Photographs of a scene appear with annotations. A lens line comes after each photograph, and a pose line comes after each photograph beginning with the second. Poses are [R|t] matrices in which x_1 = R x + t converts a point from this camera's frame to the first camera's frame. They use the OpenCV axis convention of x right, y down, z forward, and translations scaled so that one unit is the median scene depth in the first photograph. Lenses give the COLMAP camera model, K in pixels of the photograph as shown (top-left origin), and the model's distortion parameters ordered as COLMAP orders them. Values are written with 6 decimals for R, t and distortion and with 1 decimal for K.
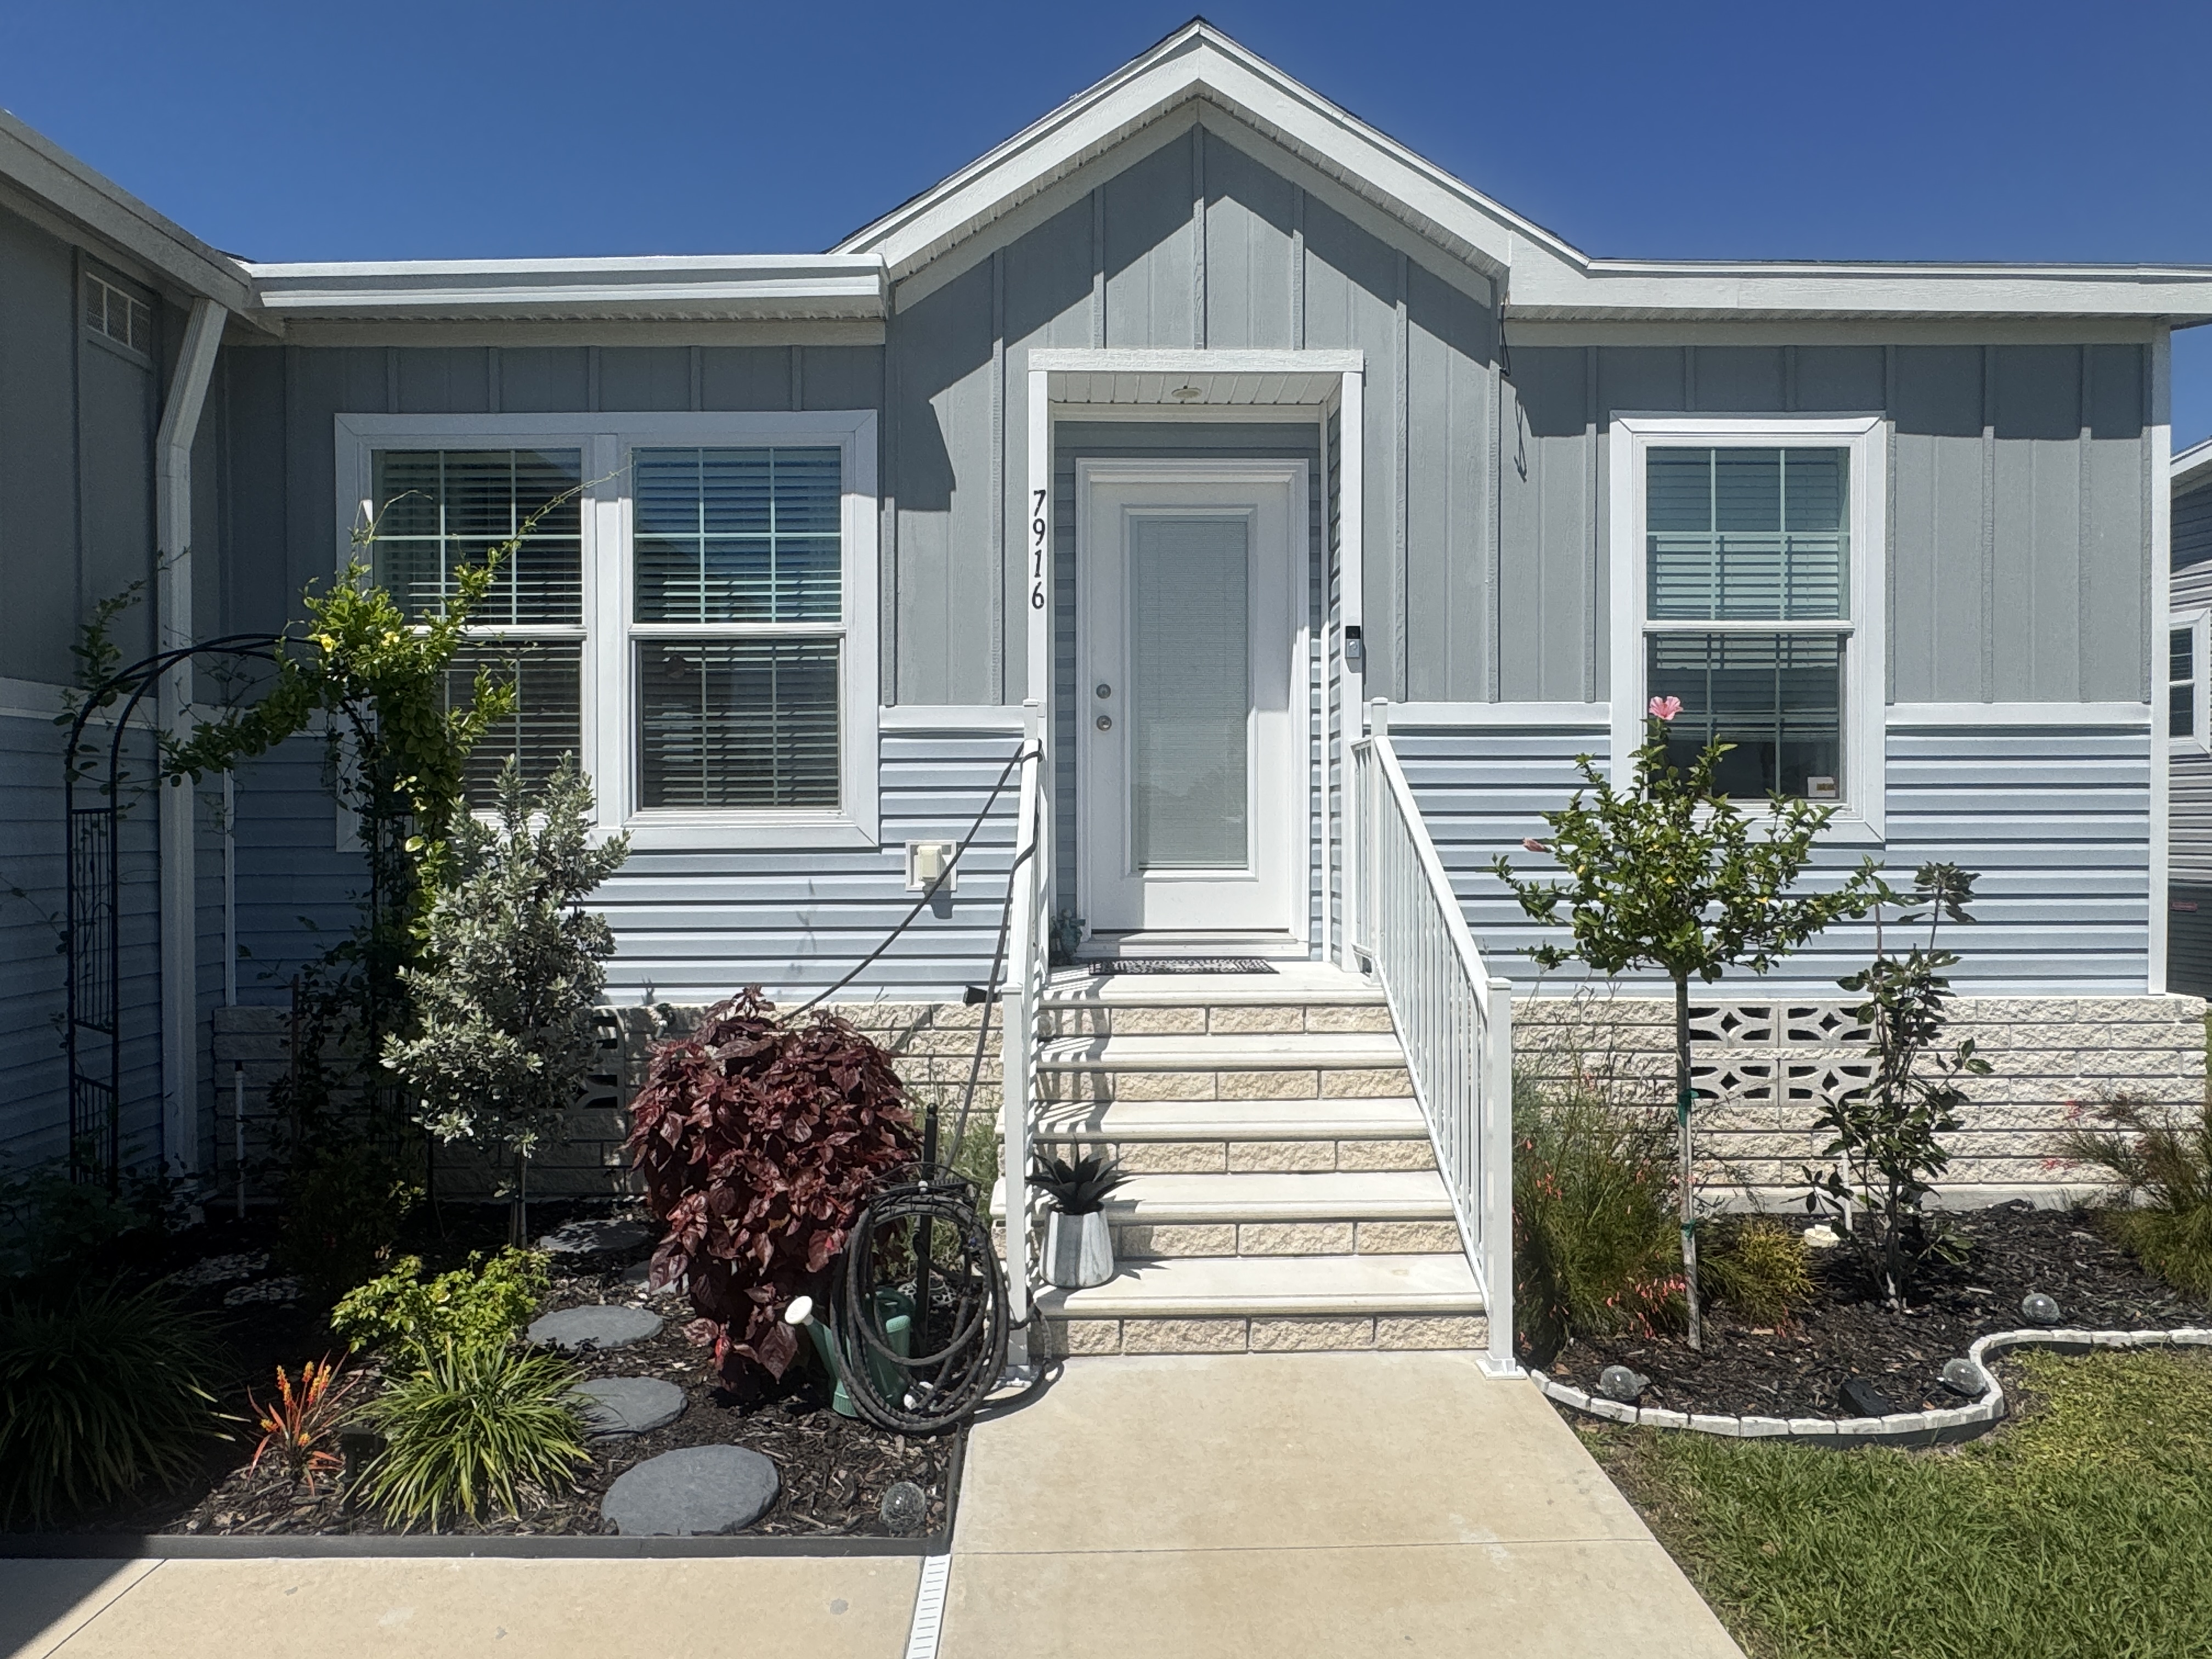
lens RADIAL K [[1359.3, 0, 1098.0], [0, 1359.3, 830.6], [0, 0, 1]] dist [0.010873, 0.002777]
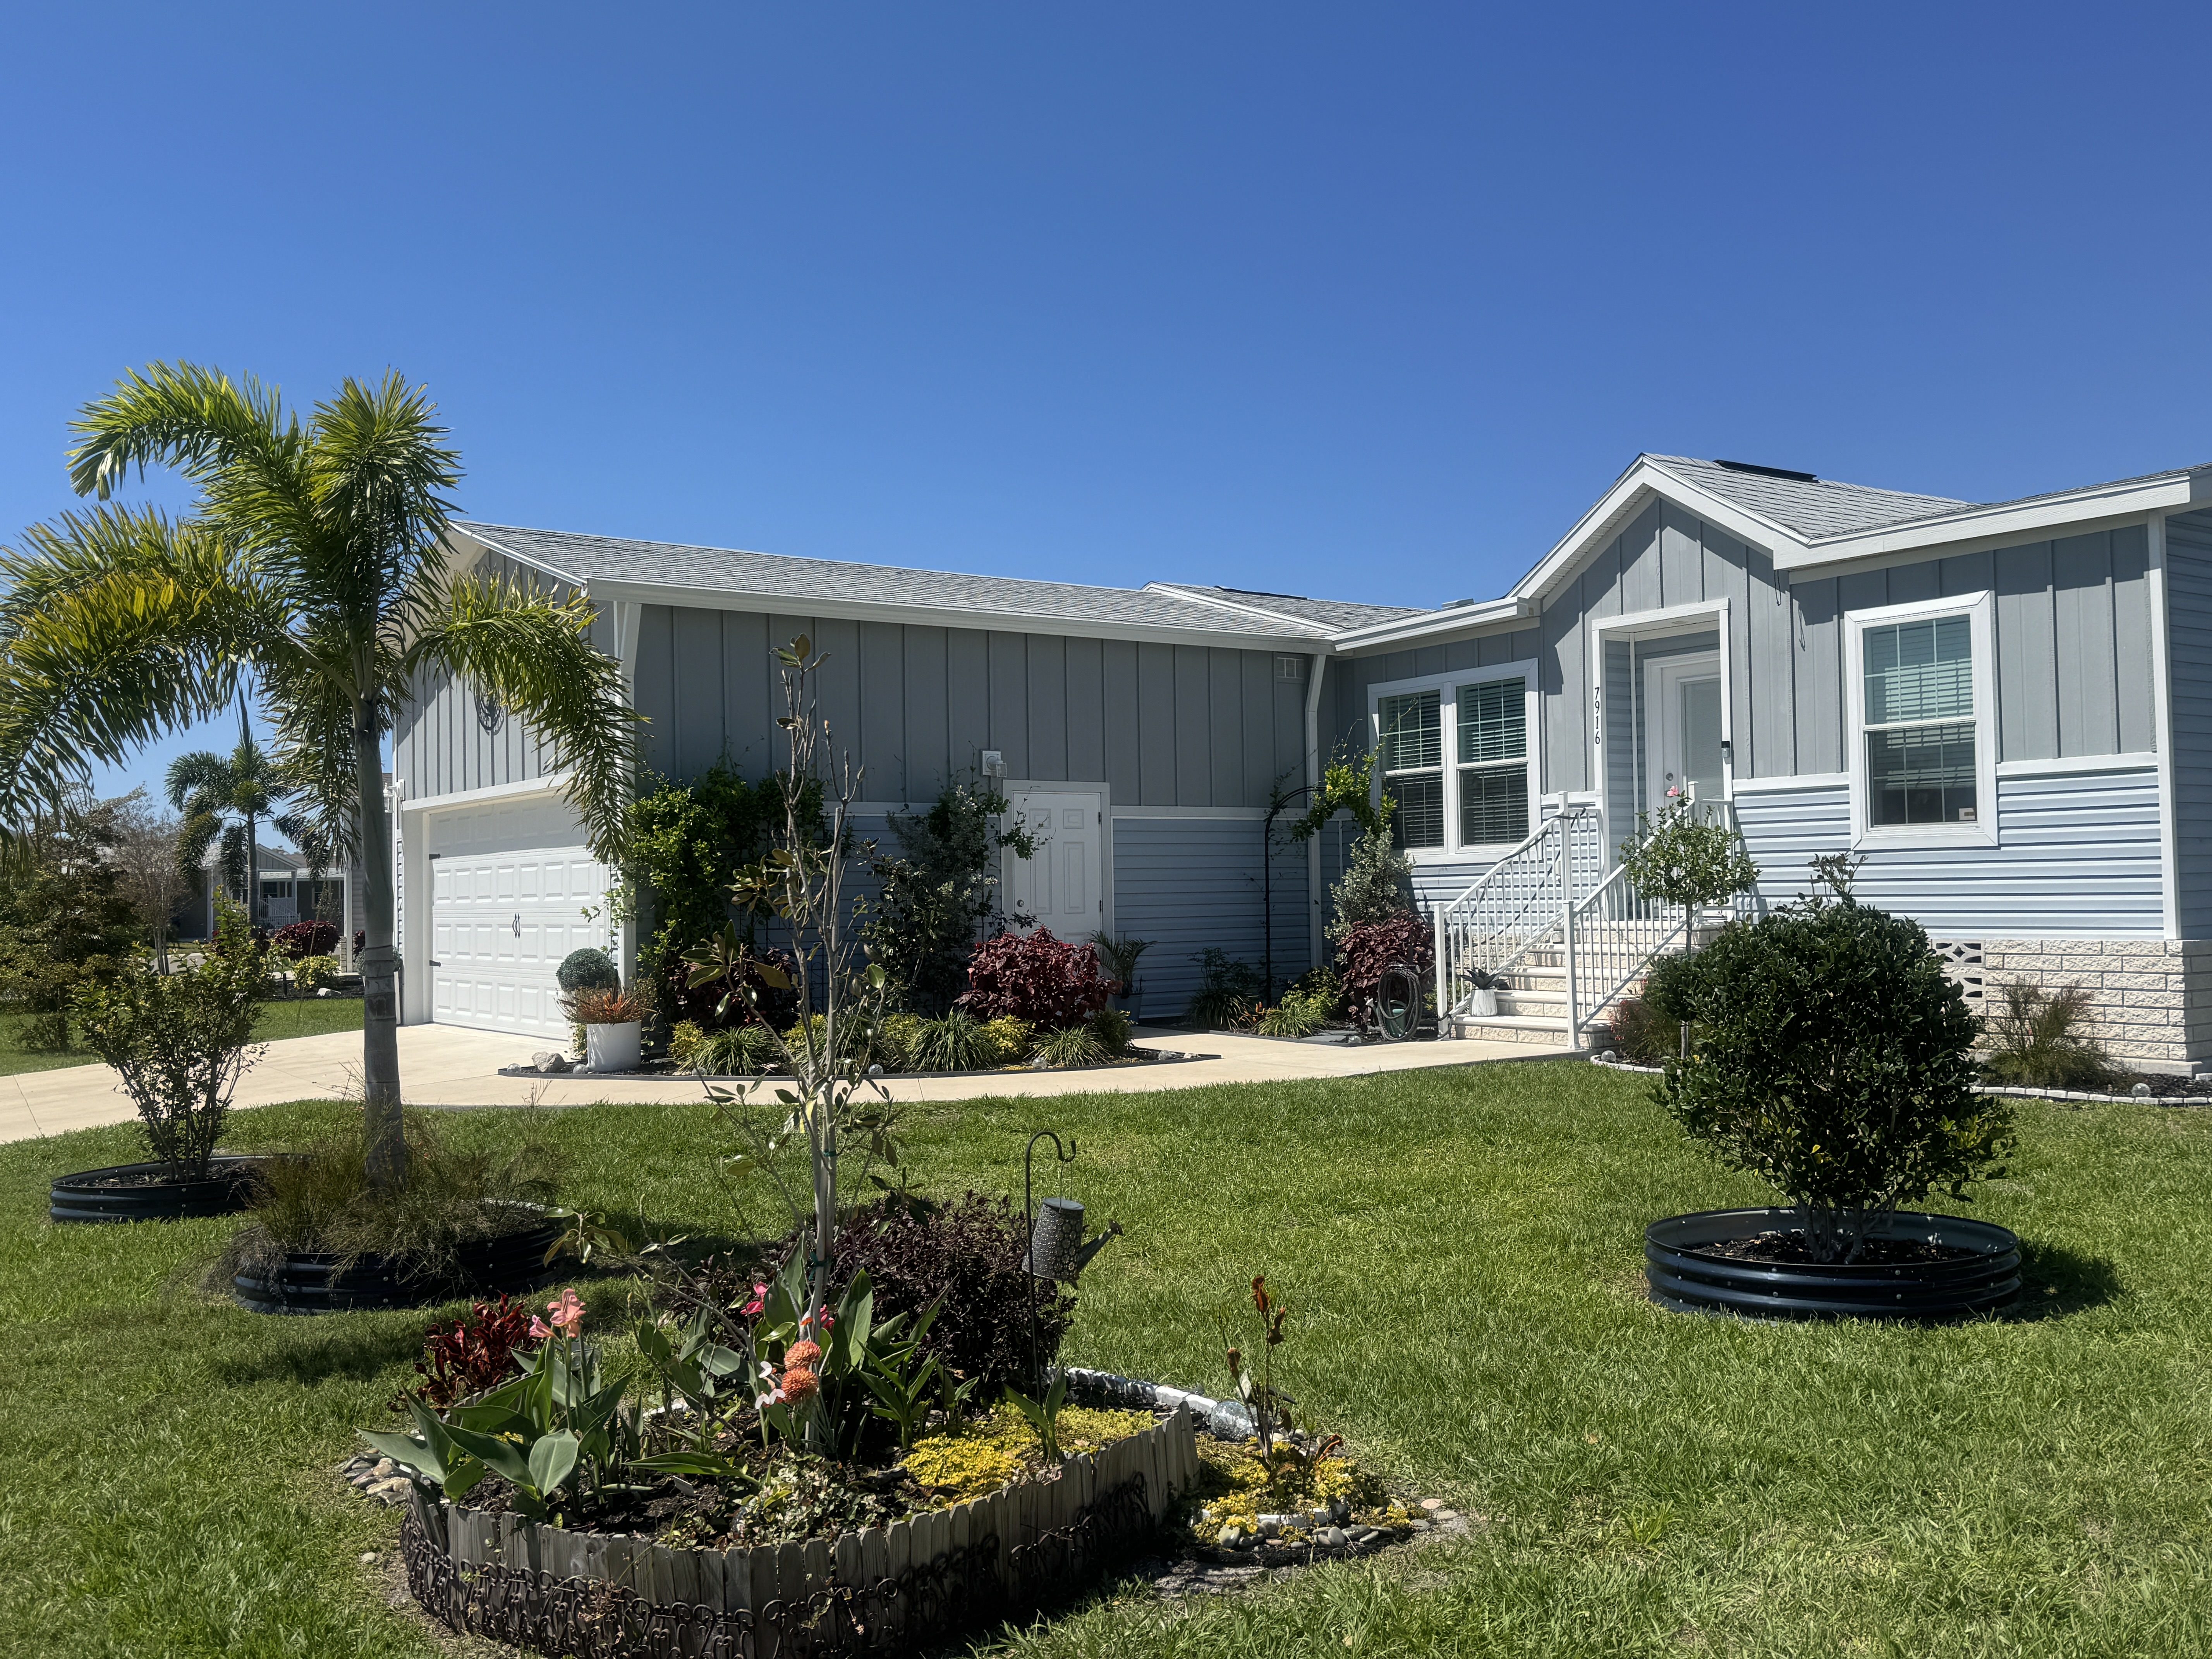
lens RADIAL K [[2015.3, 0, 1108.1], [0, 2015.3, 839.0], [0, 0, 1]] dist [0.023910, 0.003894]
pose [[0.553091, -0.029930, -0.832583, 2.084292], [0.003087, 0.999421, -0.033877, 0.082703], [0.833115, 0.016167, 0.552863, -1.304162]]
